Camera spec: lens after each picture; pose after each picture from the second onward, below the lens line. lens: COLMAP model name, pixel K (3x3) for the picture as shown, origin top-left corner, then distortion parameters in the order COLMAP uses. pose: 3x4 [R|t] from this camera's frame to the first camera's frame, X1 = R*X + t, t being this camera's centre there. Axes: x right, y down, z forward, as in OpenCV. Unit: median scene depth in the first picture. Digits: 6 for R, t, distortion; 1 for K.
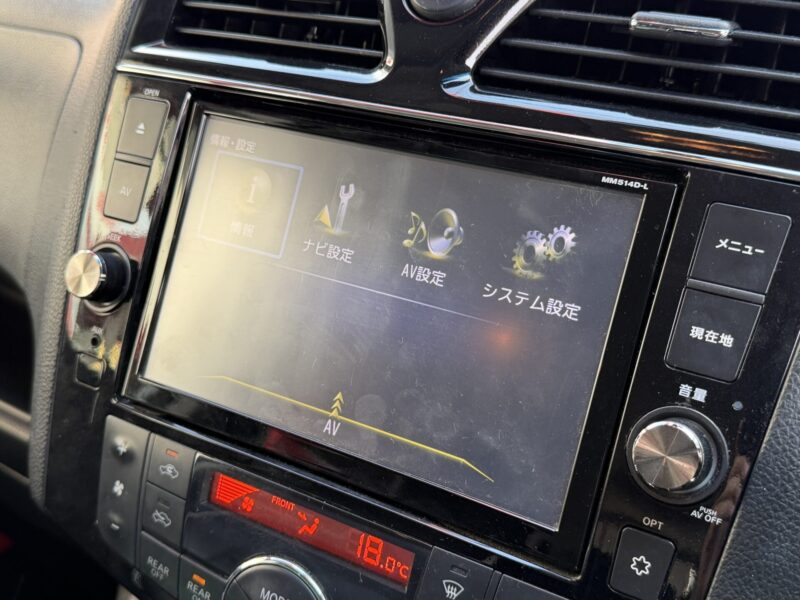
lens RADIAL K [[940.8, 0, 399.9], [0, 940.8, 298.8], [0, 0, 1]] dist [0.053267, 0.000000]
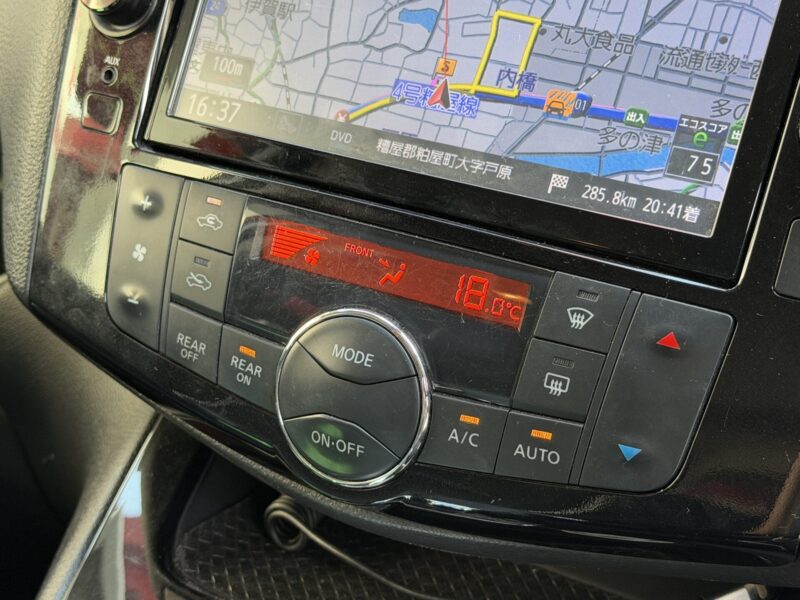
lens RADIAL K [[1390.3, 0, 400.0], [0, 1390.3, 302.3], [0, 0, 1]] dist [0.129233, 0.000000]
pose [[0.998946, 0.028738, 0.035804, -0.127406], [-0.027976, 0.999375, -0.021595, 0.280433], [-0.036402, 0.020571, 0.999125, -0.196820]]
